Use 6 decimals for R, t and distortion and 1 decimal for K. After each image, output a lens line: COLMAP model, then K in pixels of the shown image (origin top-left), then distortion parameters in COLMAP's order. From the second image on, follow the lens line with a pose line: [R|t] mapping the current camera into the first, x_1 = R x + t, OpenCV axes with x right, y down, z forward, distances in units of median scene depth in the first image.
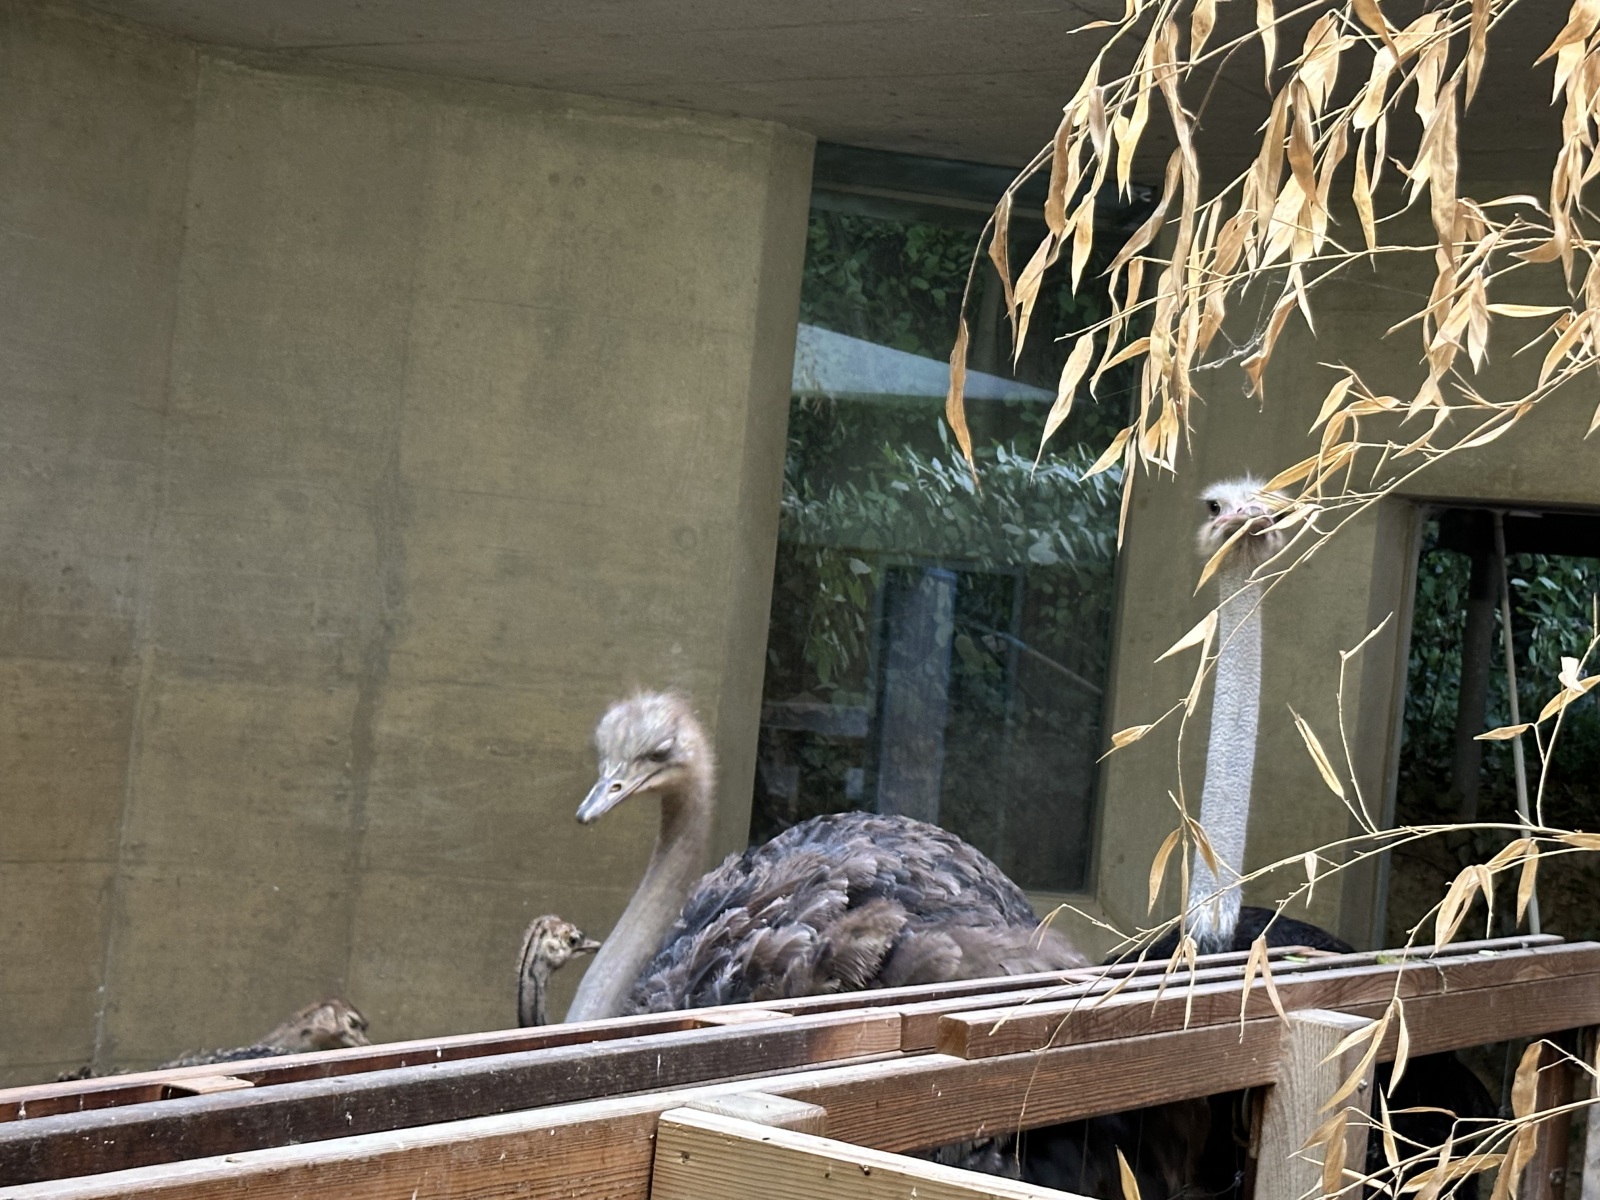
lens RADIAL K [[2765.8, 0, 801.7], [0, 2765.8, 602.5], [0, 0, 1]] dist [0.108103, 0.000000]
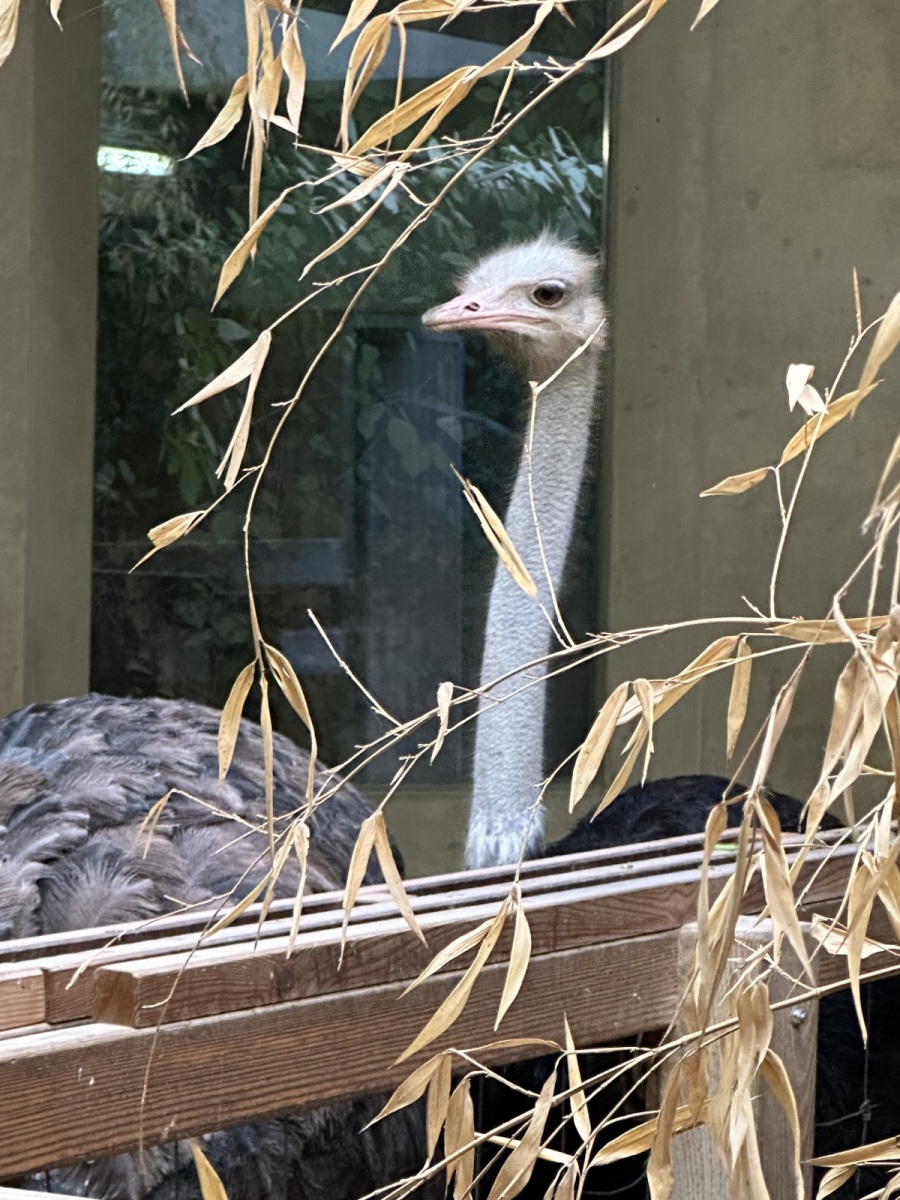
lens RADIAL K [[4007.5, 0, 449.5], [0, 4007.5, 599.1], [0, 0, 1]] dist [-0.020092, 0.000000]
pose [[0.996797, -0.073990, 0.030341, 0.112235], [0.072318, 0.995976, 0.052938, 0.013462], [-0.034136, -0.050574, 0.998137, 0.023530]]
